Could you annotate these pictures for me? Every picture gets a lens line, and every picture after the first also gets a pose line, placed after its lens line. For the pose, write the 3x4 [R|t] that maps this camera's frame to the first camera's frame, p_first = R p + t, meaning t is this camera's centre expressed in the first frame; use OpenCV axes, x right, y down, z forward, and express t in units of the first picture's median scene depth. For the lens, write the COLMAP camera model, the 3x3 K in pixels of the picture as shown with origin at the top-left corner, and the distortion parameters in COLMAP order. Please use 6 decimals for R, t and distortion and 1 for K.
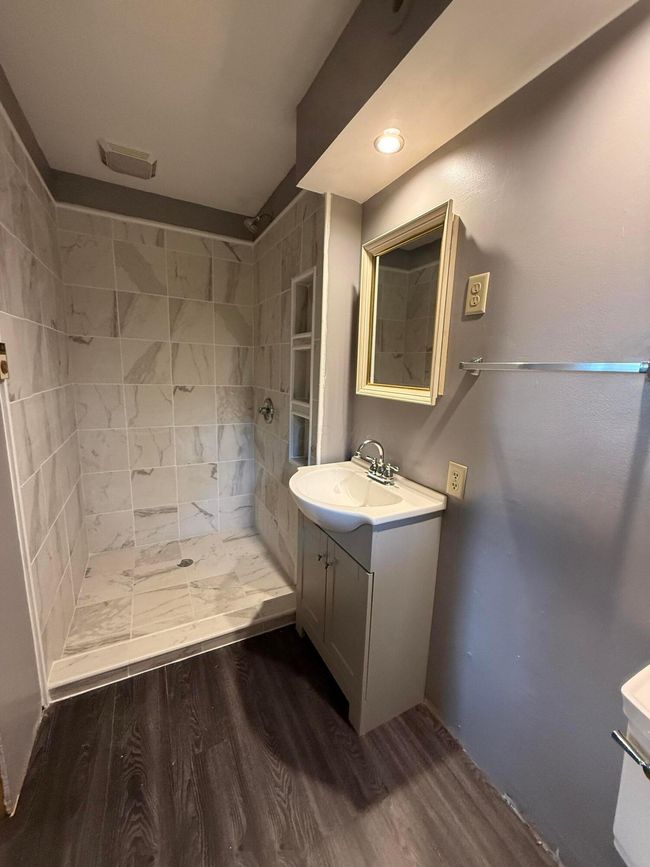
lens RADIAL K [[344.1, 0, 325.0], [0, 344.1, 433.5], [0, 0, 1]] dist [0.001613, 0.000230]
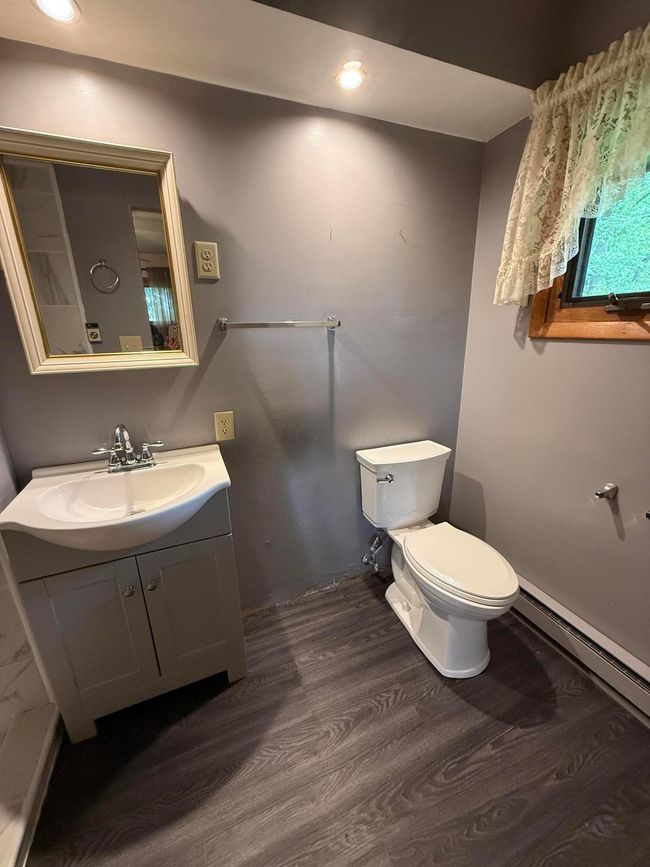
lens RADIAL K [[344.1, 0, 325.0], [0, 344.1, 433.5], [0, 0, 1]] dist [0.001613, 0.000230]
pose [[0.084775, -0.331474, 0.939648, -0.723879], [0.208217, 0.928116, 0.308621, -0.135718], [-0.974402, 0.169487, 0.147700, 0.517852]]
